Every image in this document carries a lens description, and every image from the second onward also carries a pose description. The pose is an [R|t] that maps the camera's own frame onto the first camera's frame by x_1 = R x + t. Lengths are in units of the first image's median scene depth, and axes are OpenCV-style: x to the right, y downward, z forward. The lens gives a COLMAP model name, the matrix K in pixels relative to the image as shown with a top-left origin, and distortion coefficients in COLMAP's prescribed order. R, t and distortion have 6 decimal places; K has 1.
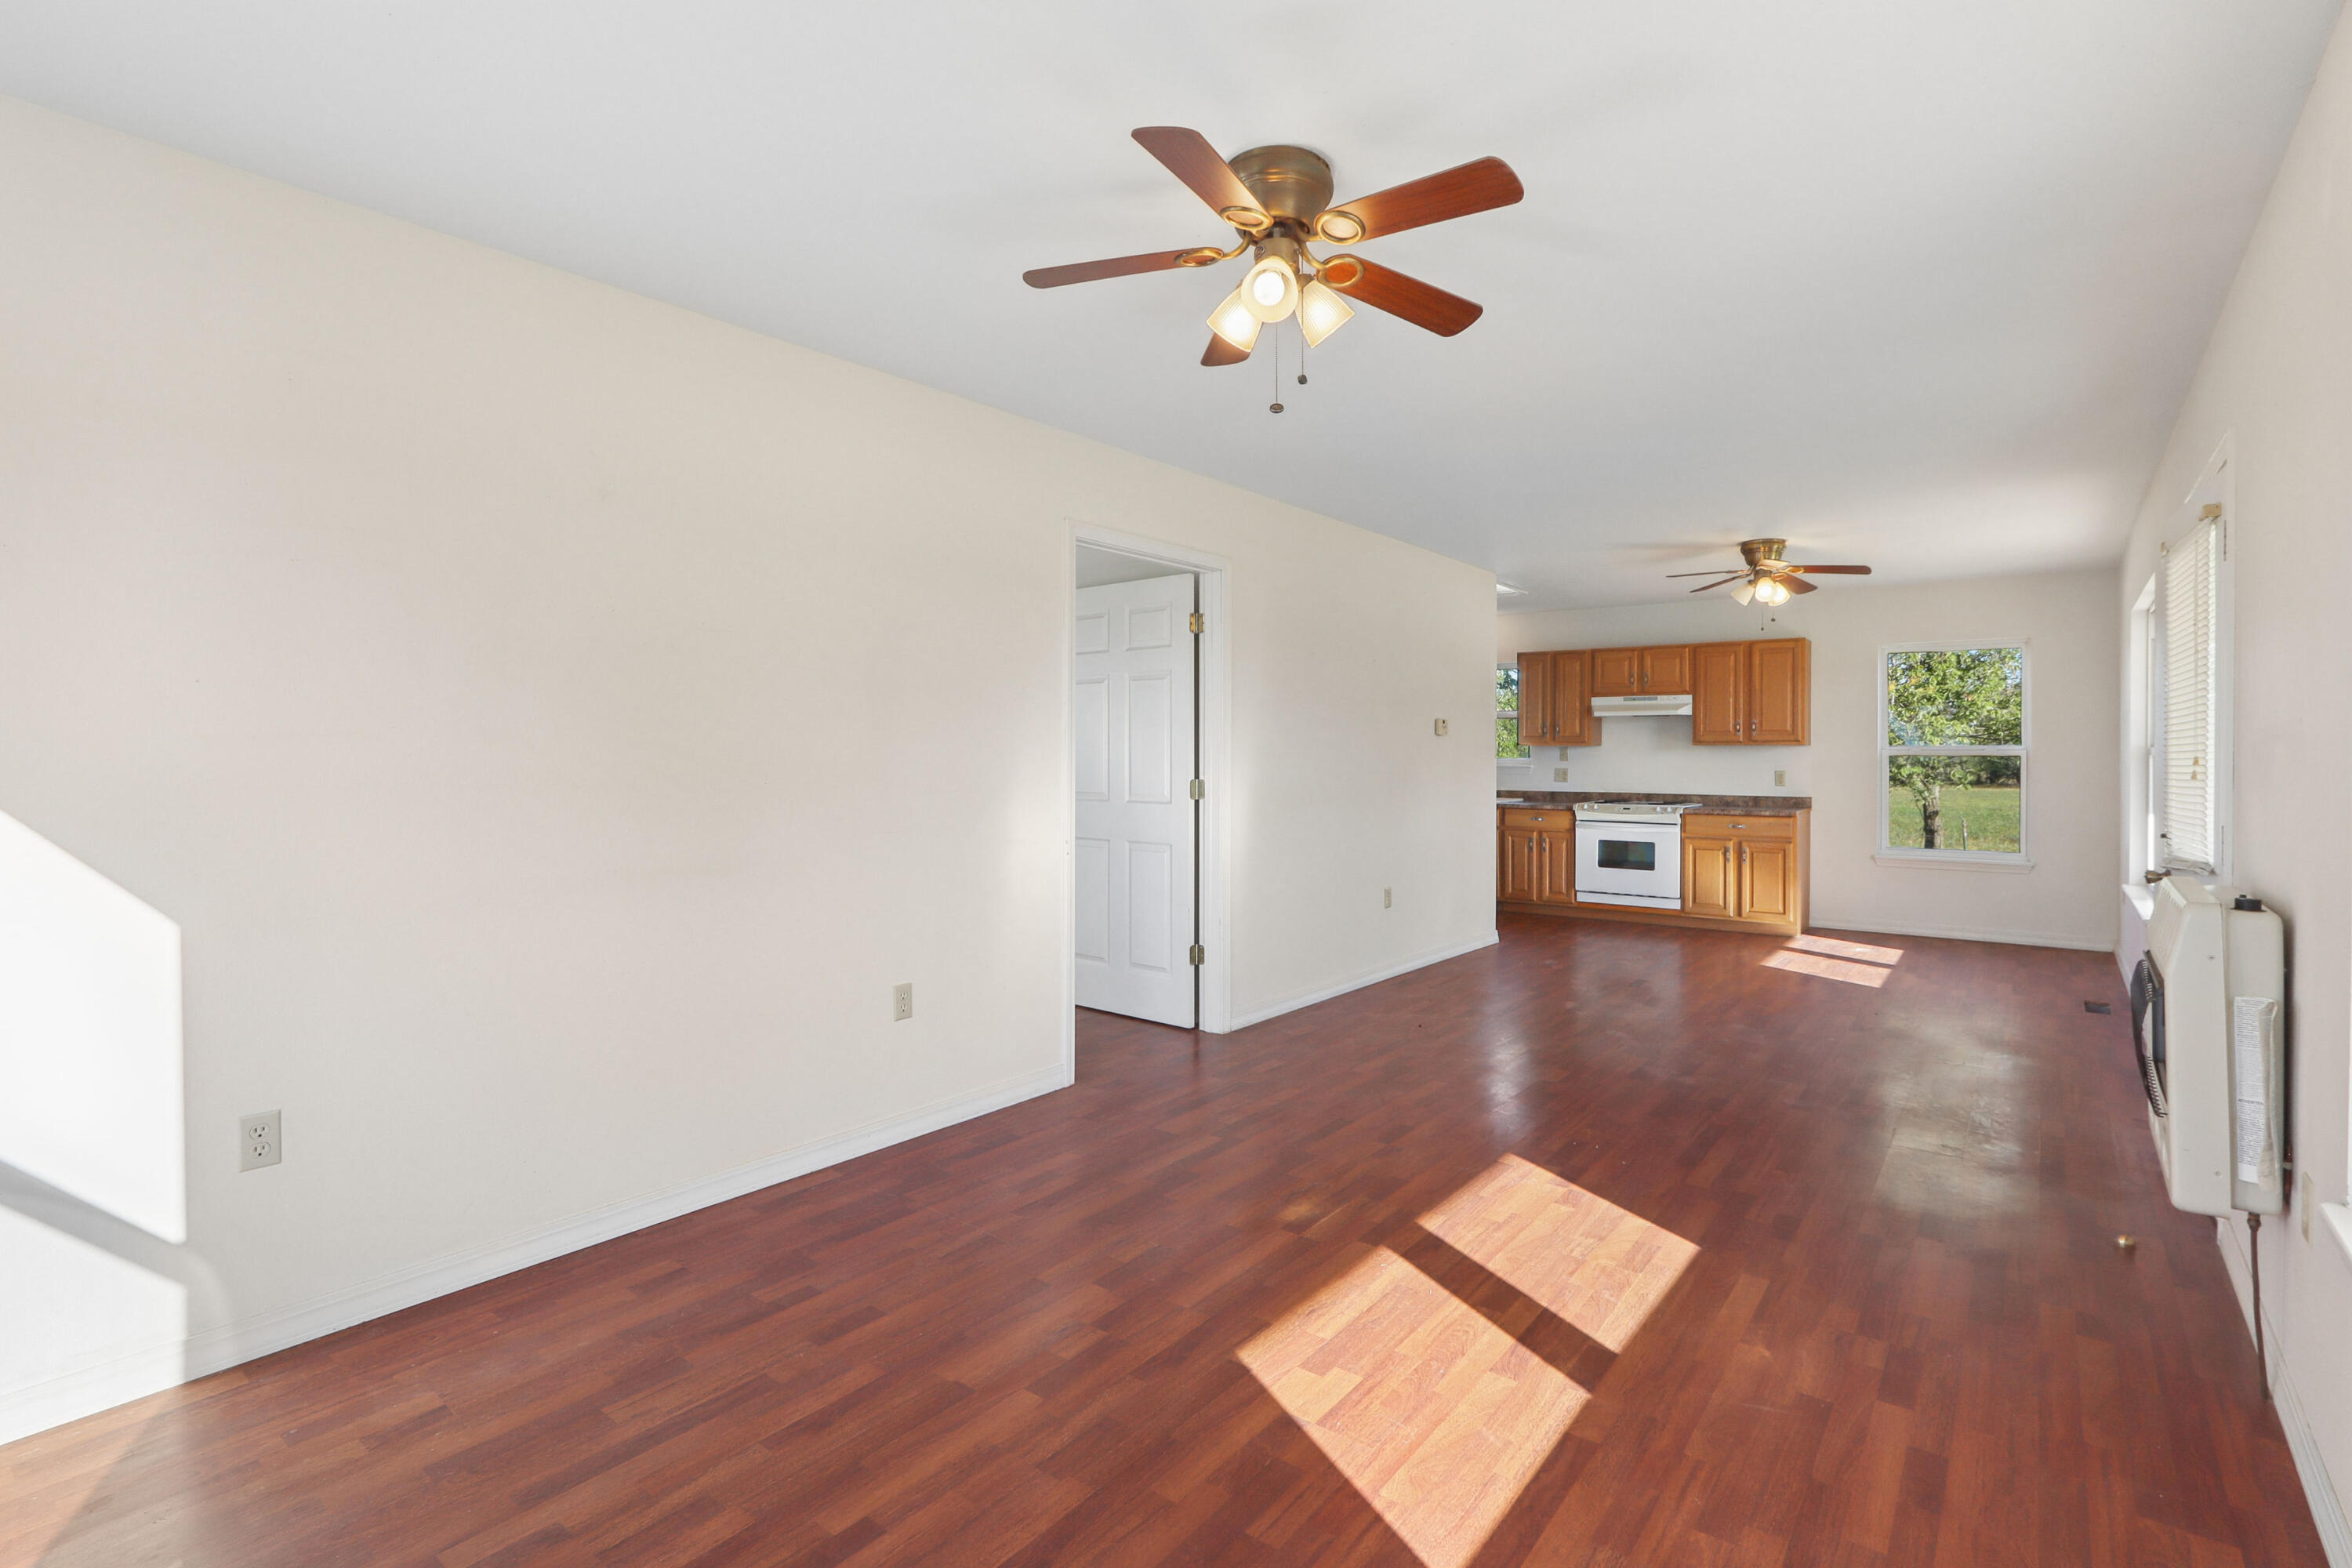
lens RADIAL K [[1104.2, 0, 1174.6], [0, 1104.2, 771.1], [0, 0, 1]] dist [-0.003637, -0.000445]
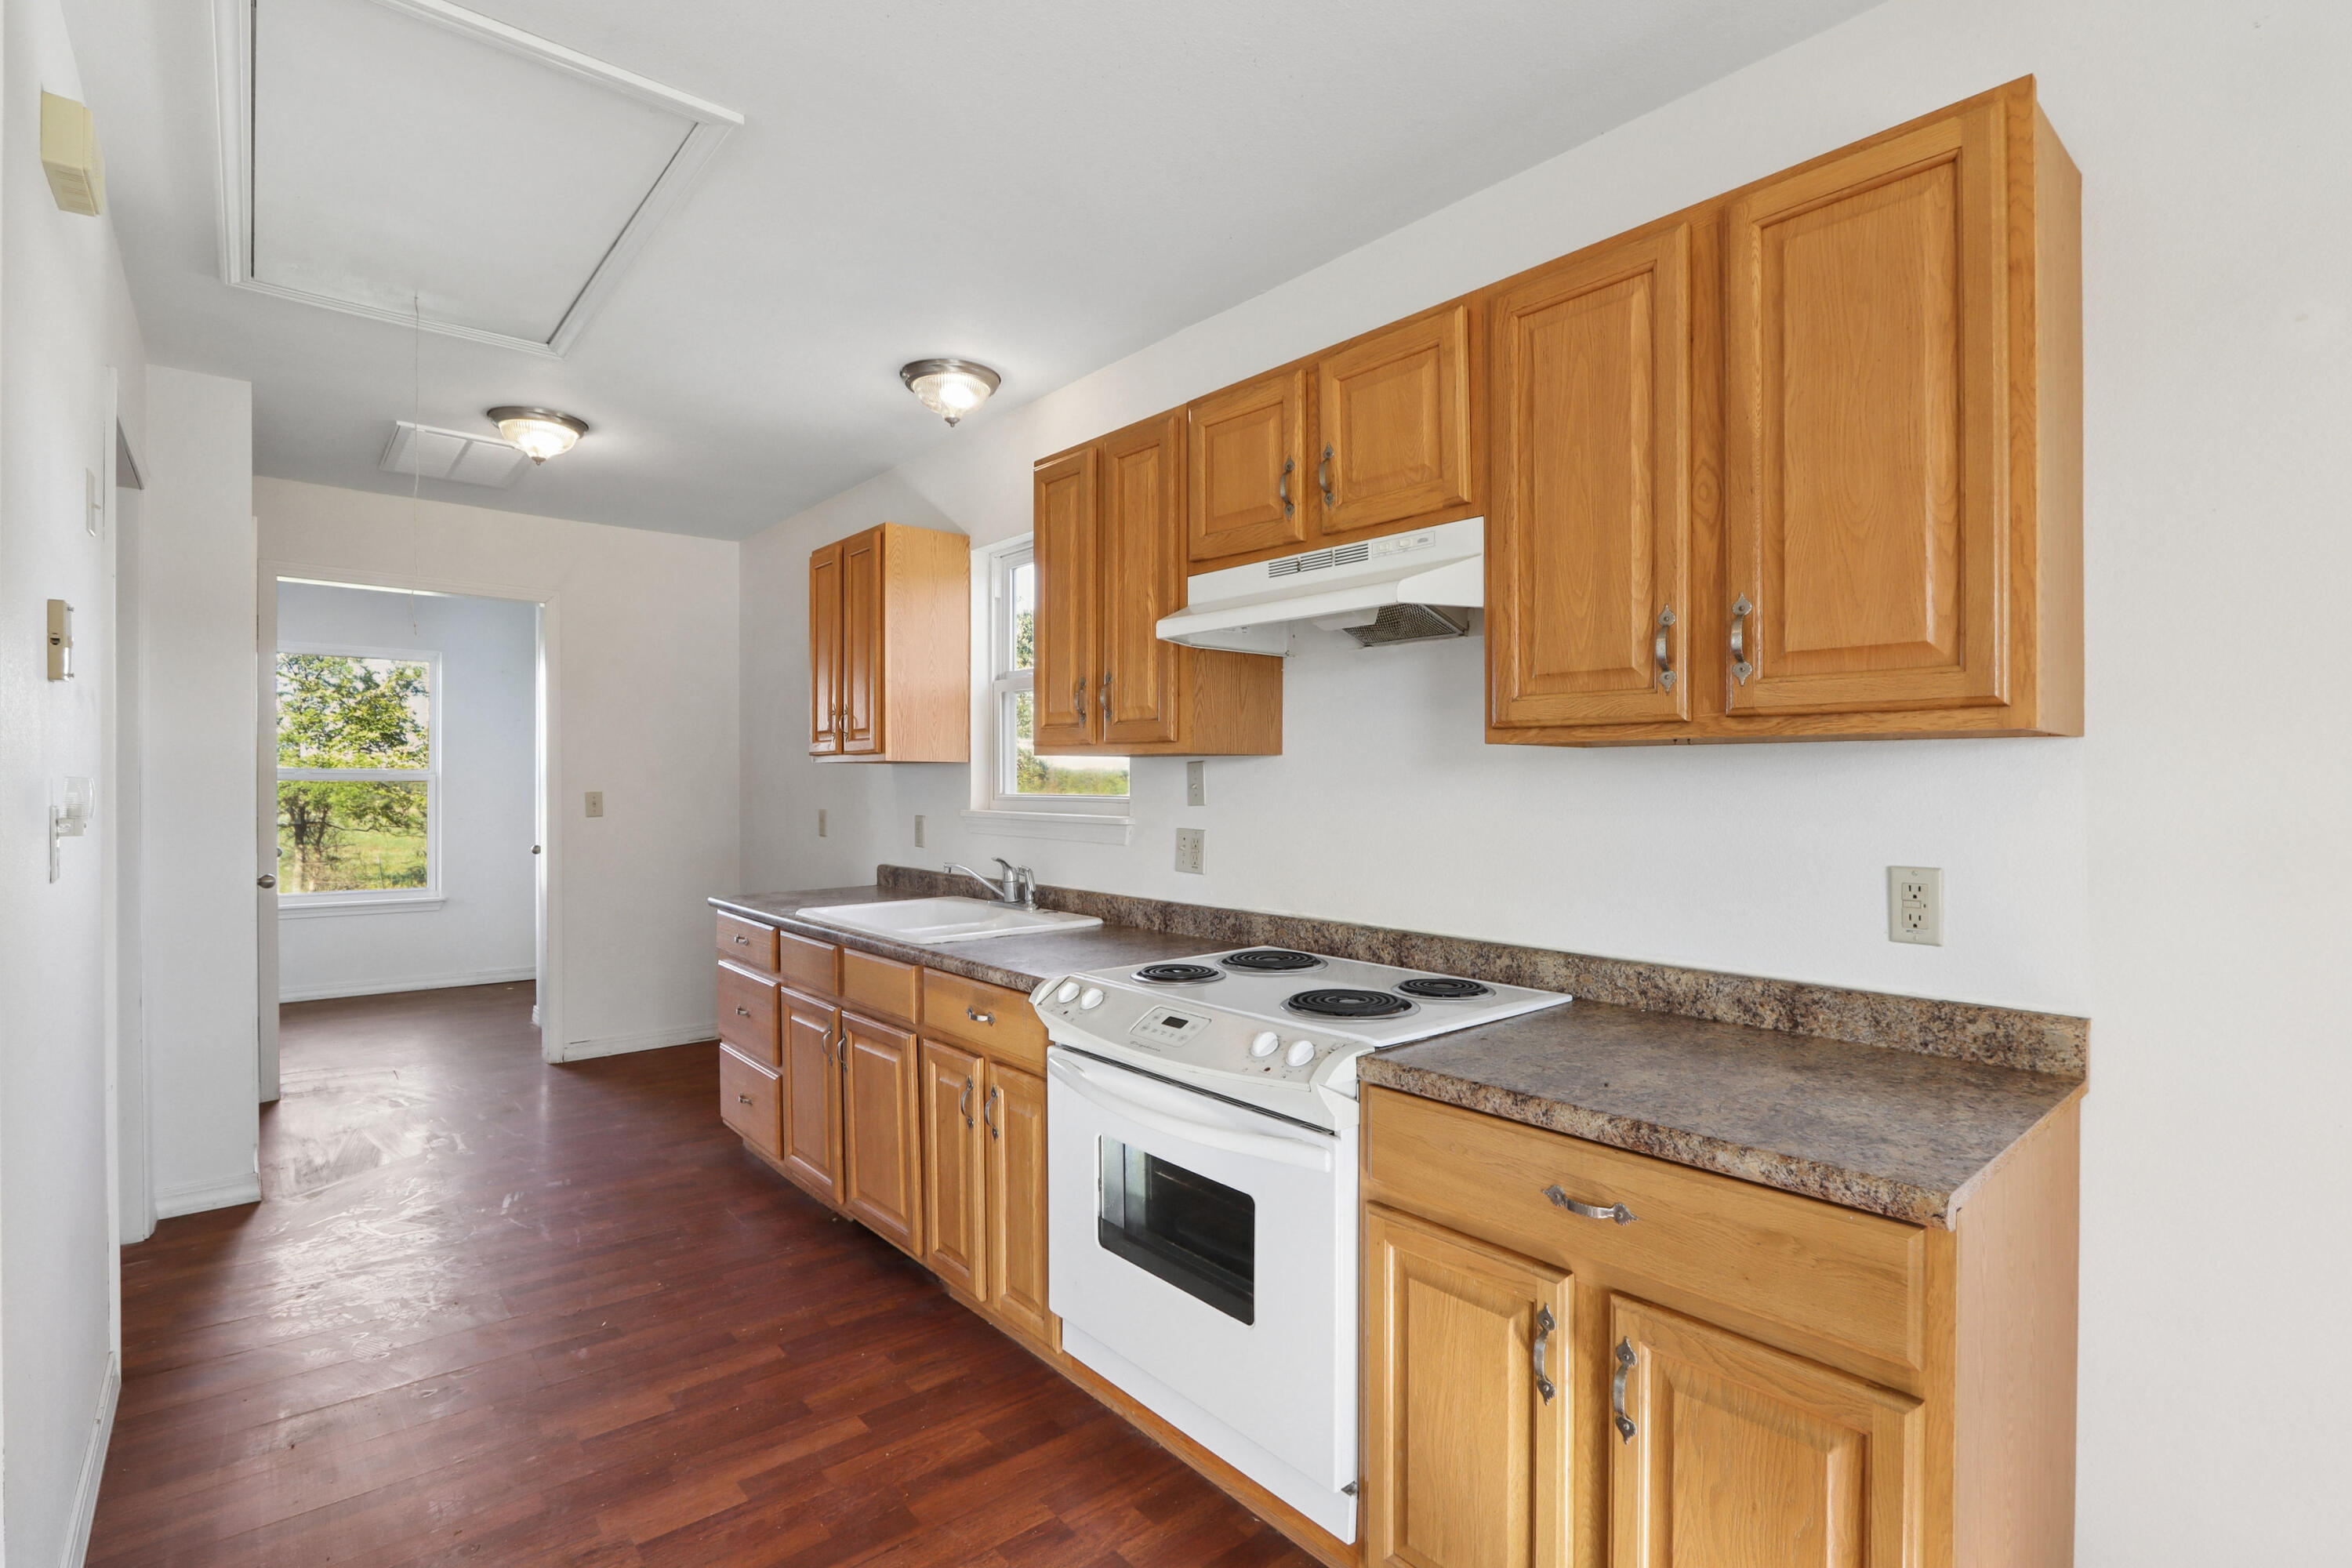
lens RADIAL K [[1104.2, 0, 1178.2], [0, 1104.2, 788.1], [0, 0, 1]] dist [-0.003637, -0.000445]
pose [[0.981674, -0.000309, -0.190566, 0.458147], [-0.001448, 0.999958, -0.009080, -0.012698], [0.190561, 0.009190, 0.981632, 0.782233]]
